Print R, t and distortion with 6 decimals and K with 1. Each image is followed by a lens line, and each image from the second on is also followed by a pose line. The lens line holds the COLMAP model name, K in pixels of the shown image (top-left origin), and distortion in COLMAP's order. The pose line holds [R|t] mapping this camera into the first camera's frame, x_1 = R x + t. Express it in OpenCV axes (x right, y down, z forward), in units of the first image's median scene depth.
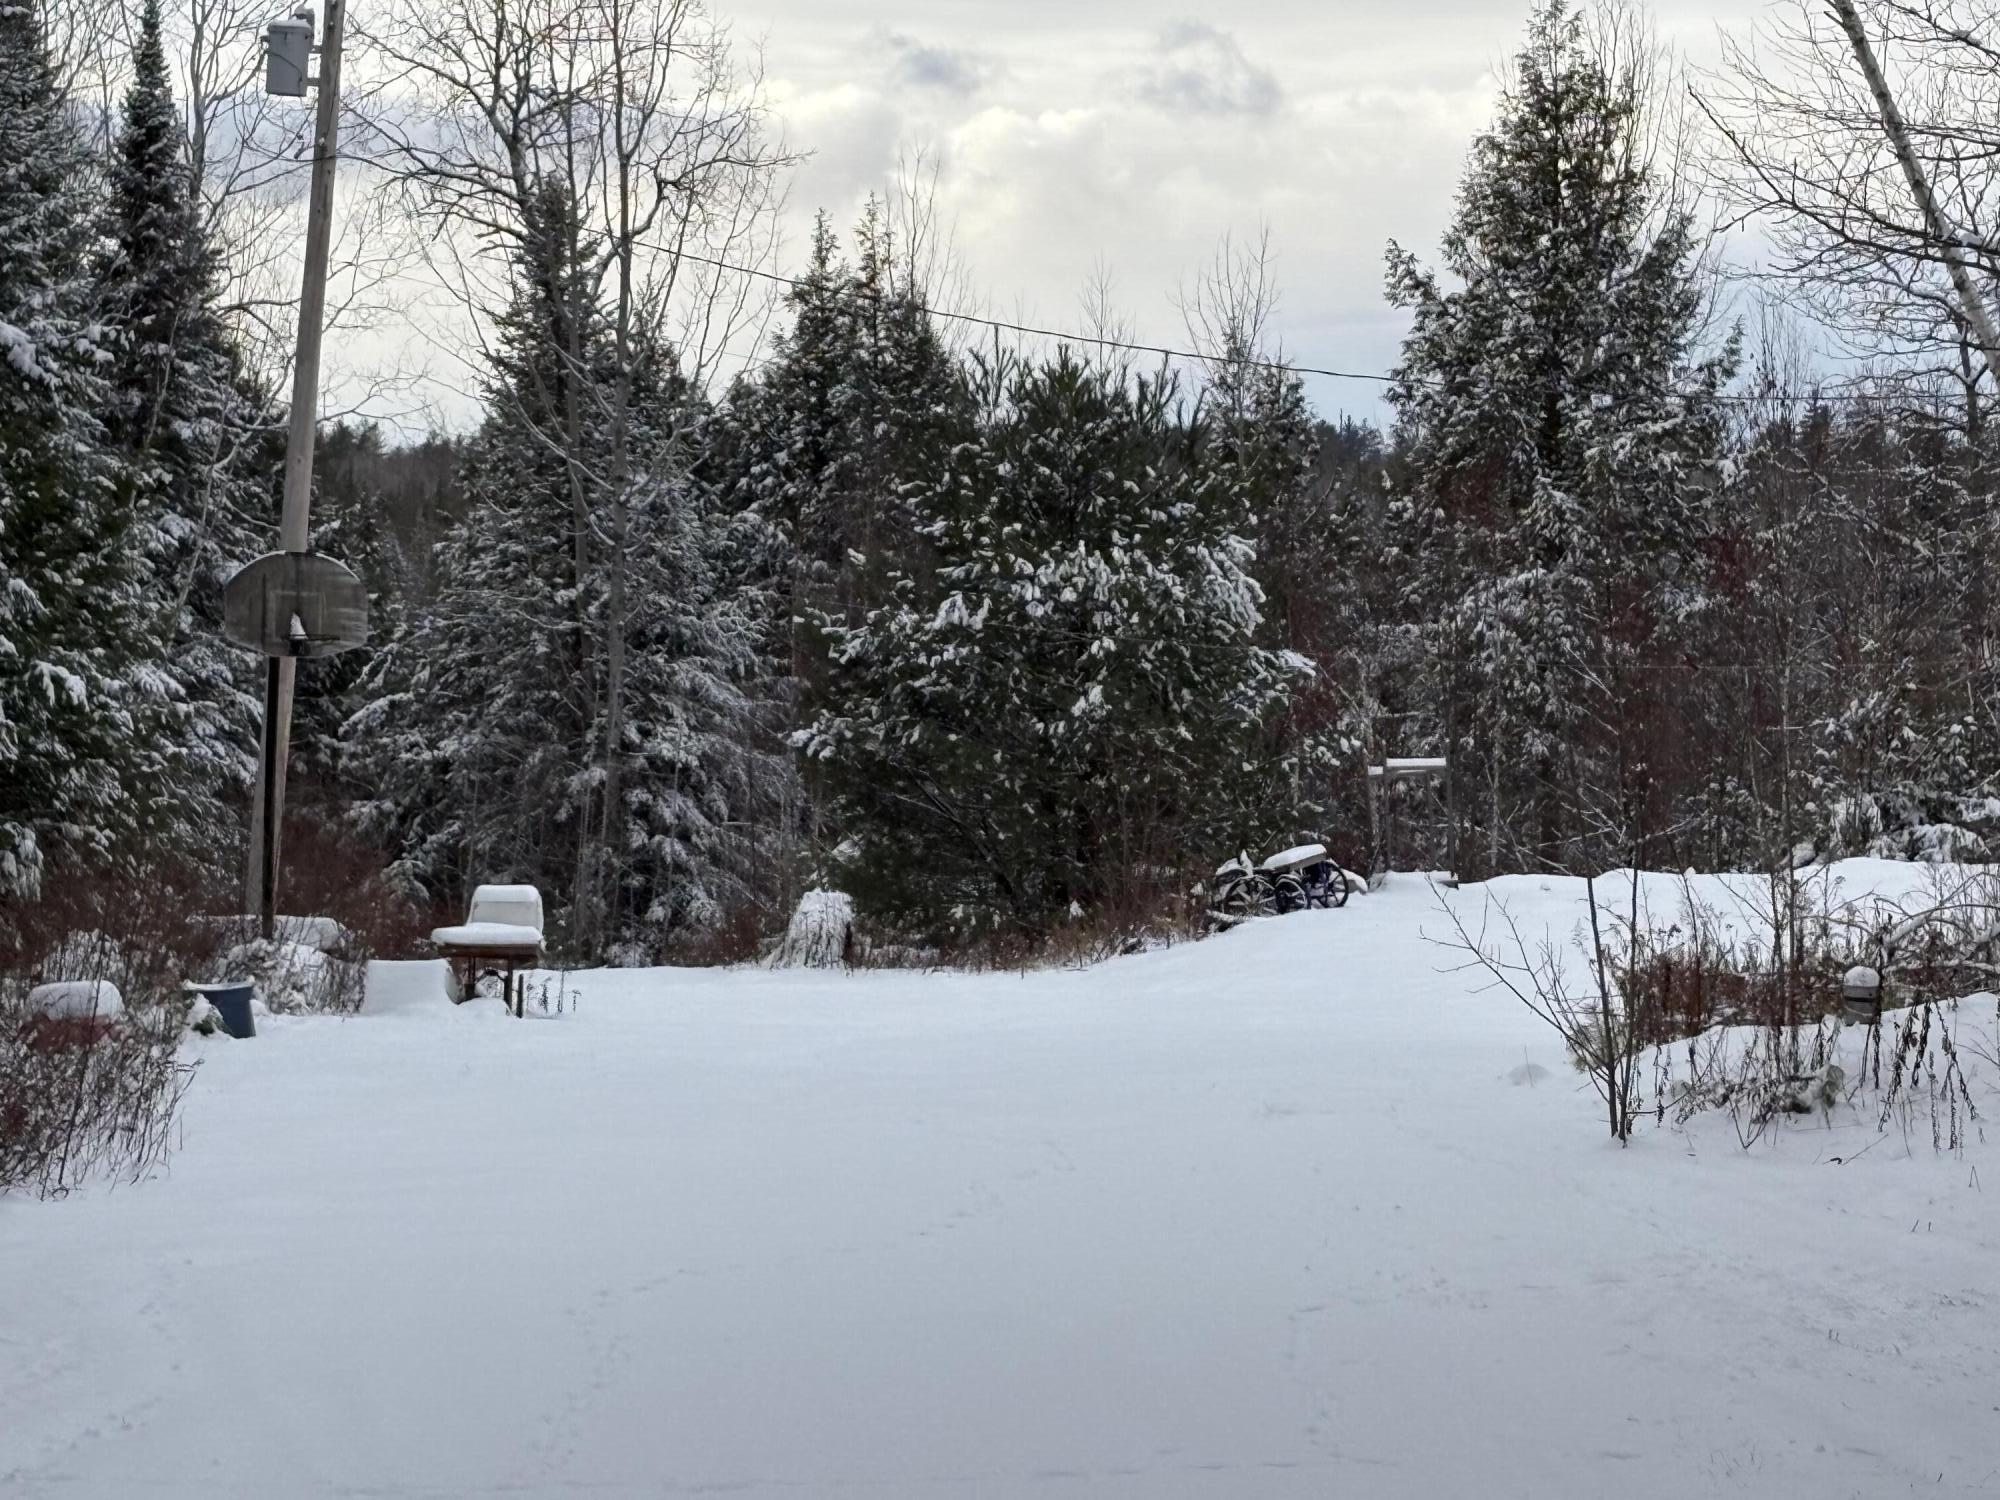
lens RADIAL K [[5625.0, 0, 1000.0], [0, 5625.0, 750.0], [0, 0, 1]] dist [0.245264, 1.201022]
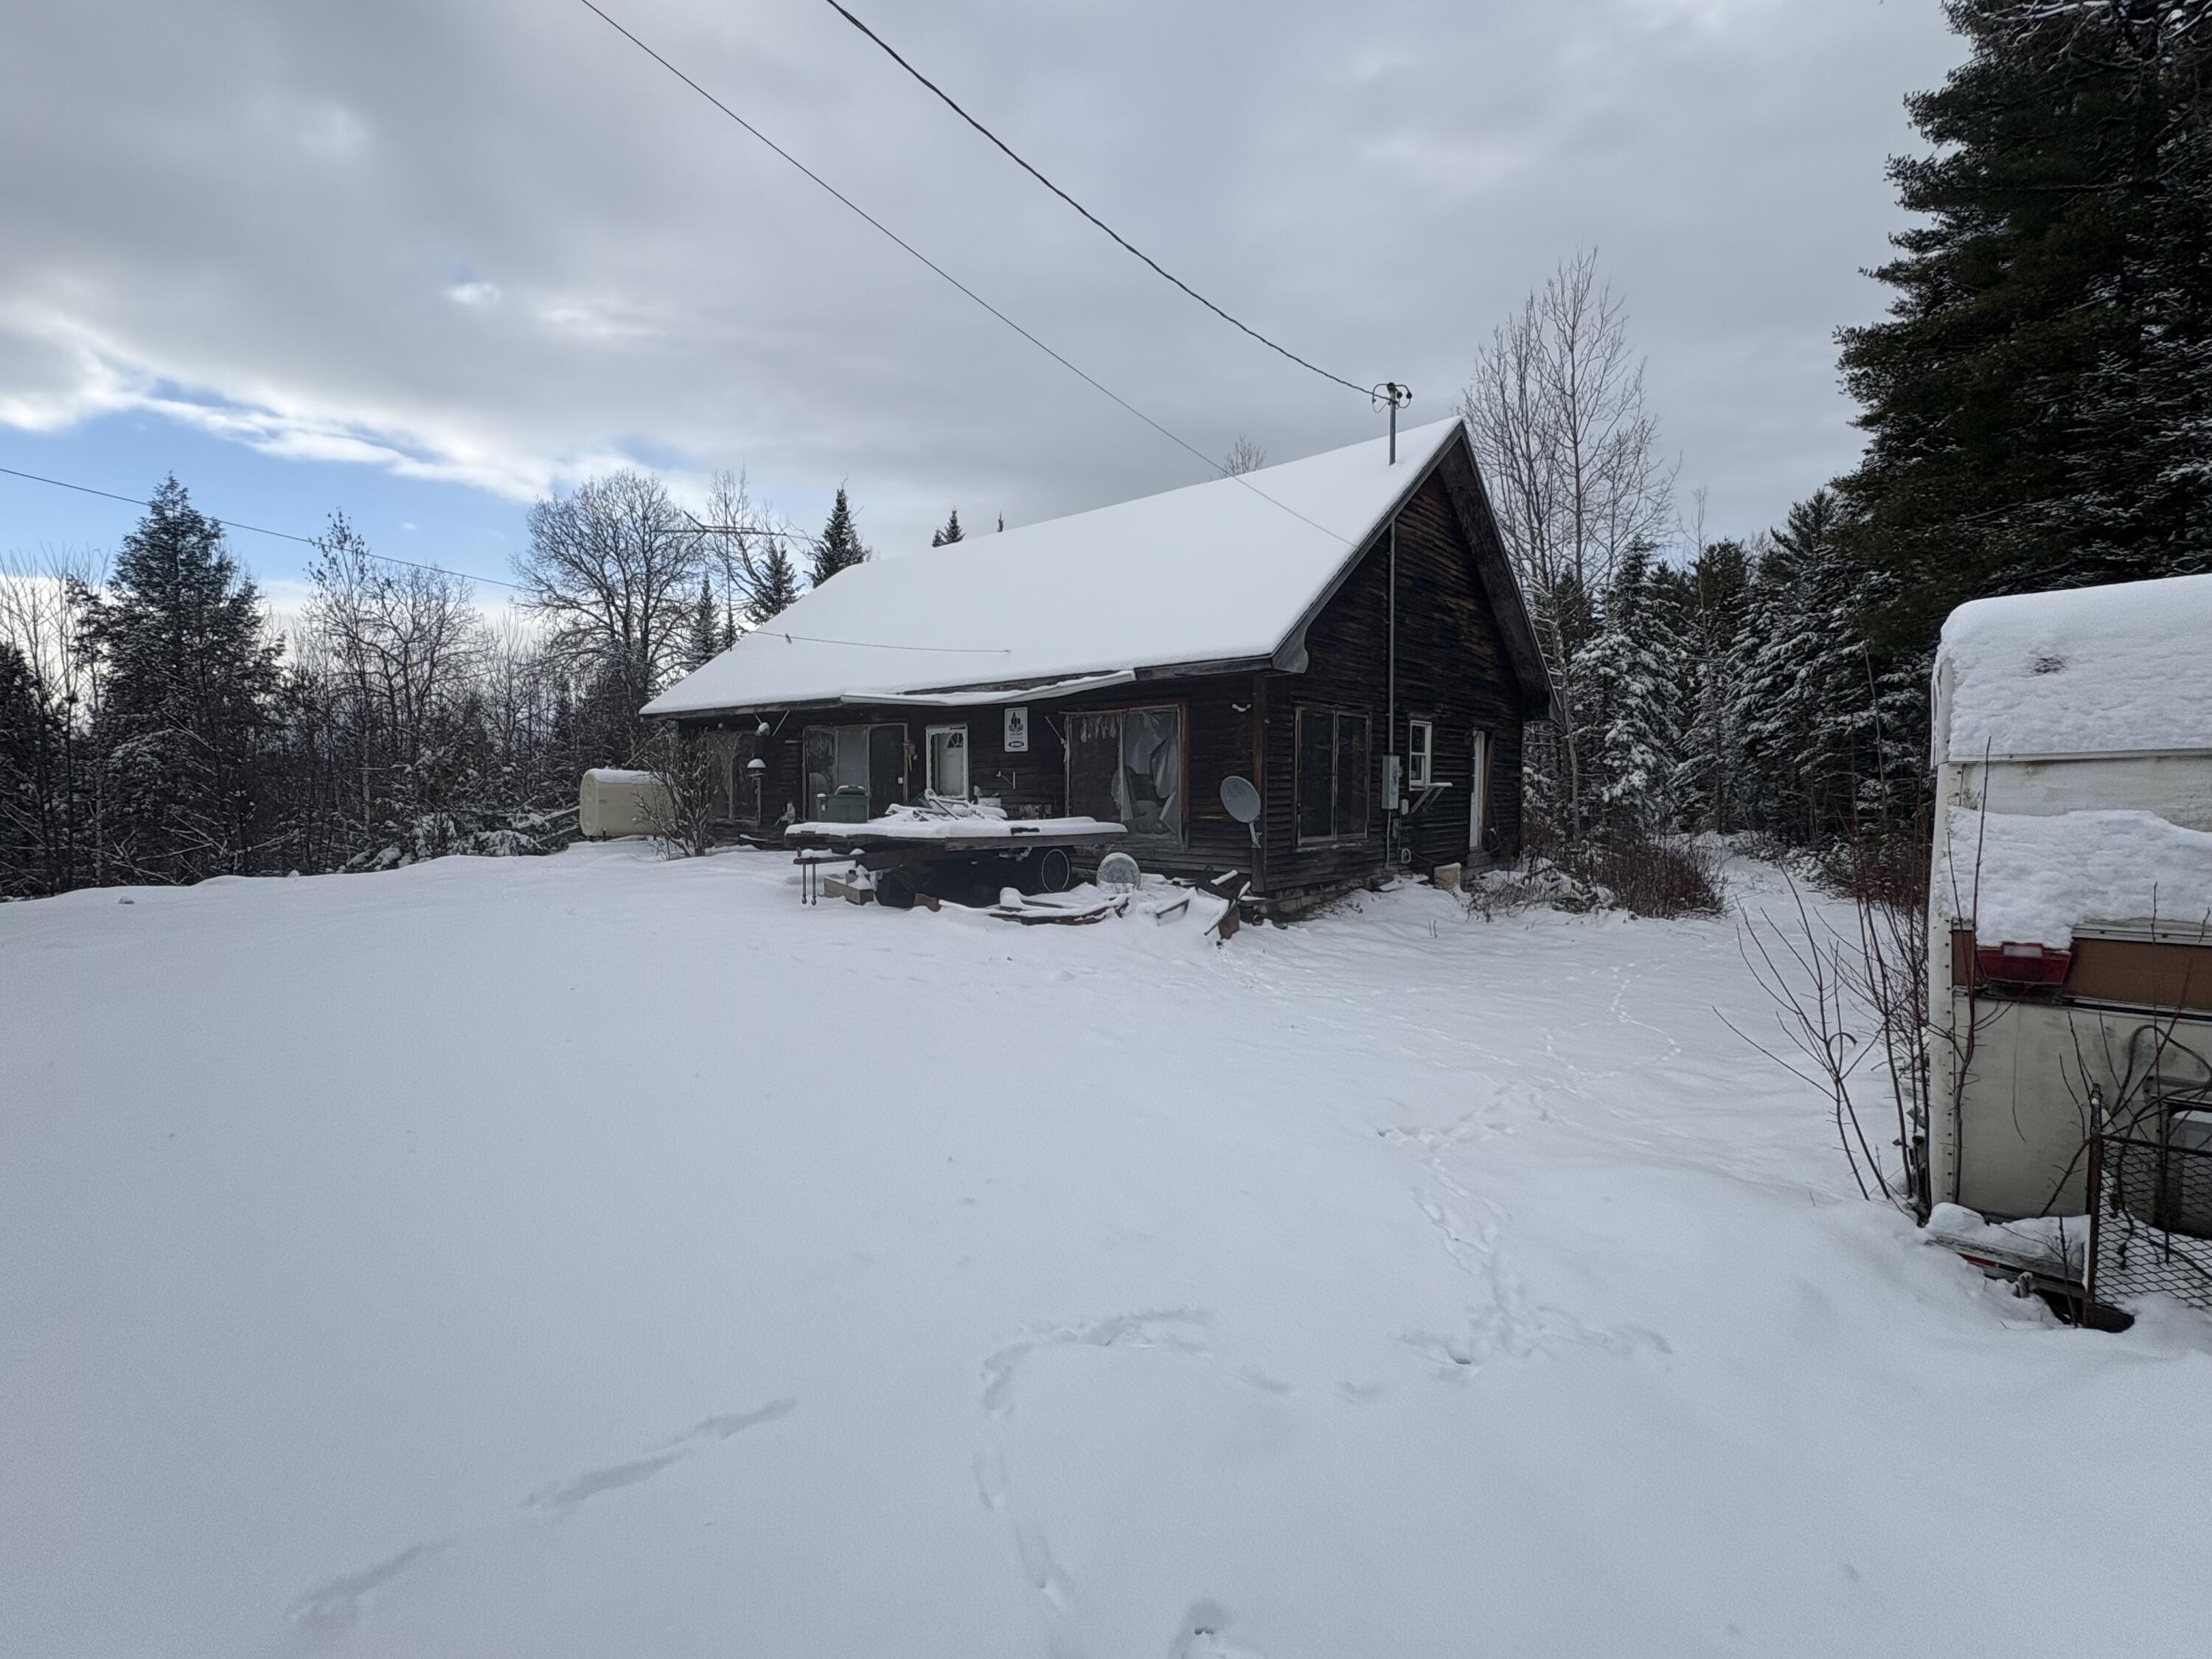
lens RADIAL K [[967.8, 0, 1109.1], [0, 967.8, 831.7], [0, 0, 1]] dist [-0.001022, 0.000291]
pose [[0.659720, -0.026908, 0.751029, 0.055960], [0.020912, 0.999629, 0.017445, 0.008877], [-0.751220, 0.004197, 0.660038, 0.507637]]
